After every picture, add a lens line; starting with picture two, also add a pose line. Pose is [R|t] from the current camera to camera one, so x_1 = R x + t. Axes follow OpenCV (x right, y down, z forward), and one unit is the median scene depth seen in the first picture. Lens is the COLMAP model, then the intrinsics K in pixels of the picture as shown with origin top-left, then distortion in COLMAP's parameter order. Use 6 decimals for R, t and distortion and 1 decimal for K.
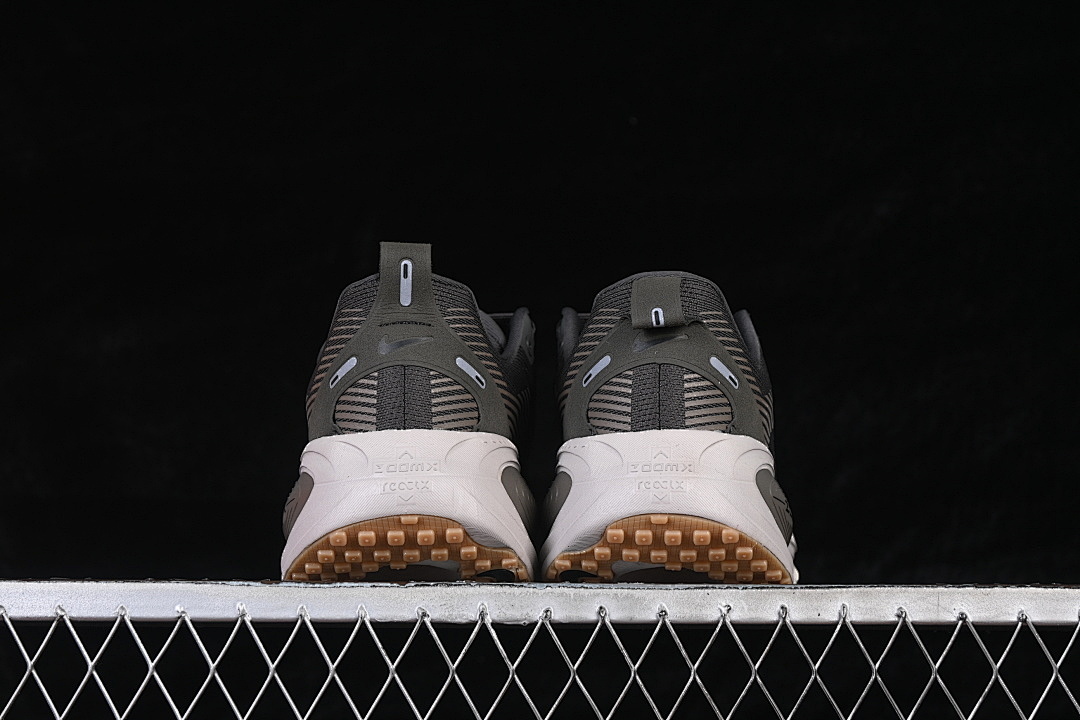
lens RADIAL K [[2319.2, 0, 542.5], [0, 2319.2, 360.7], [0, 0, 1]] dist [0.138015, 0.000000]
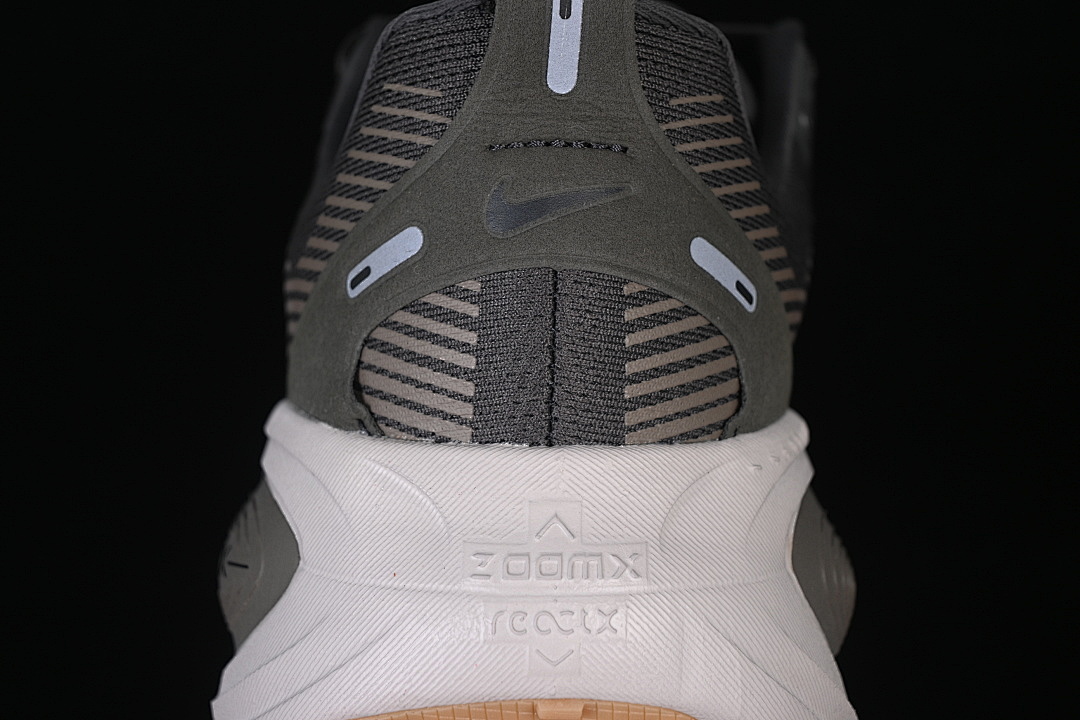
lens RADIAL K [[2319.2, 0, 538.7], [0, 2319.2, 360.9], [0, 0, 1]] dist [0.138015, 0.000000]
pose [[0.999037, 0.041700, 0.013666, -0.066142], [-0.043755, 0.970250, 0.238118, -0.070050], [-0.003330, -0.238487, 0.971140, 0.640158]]
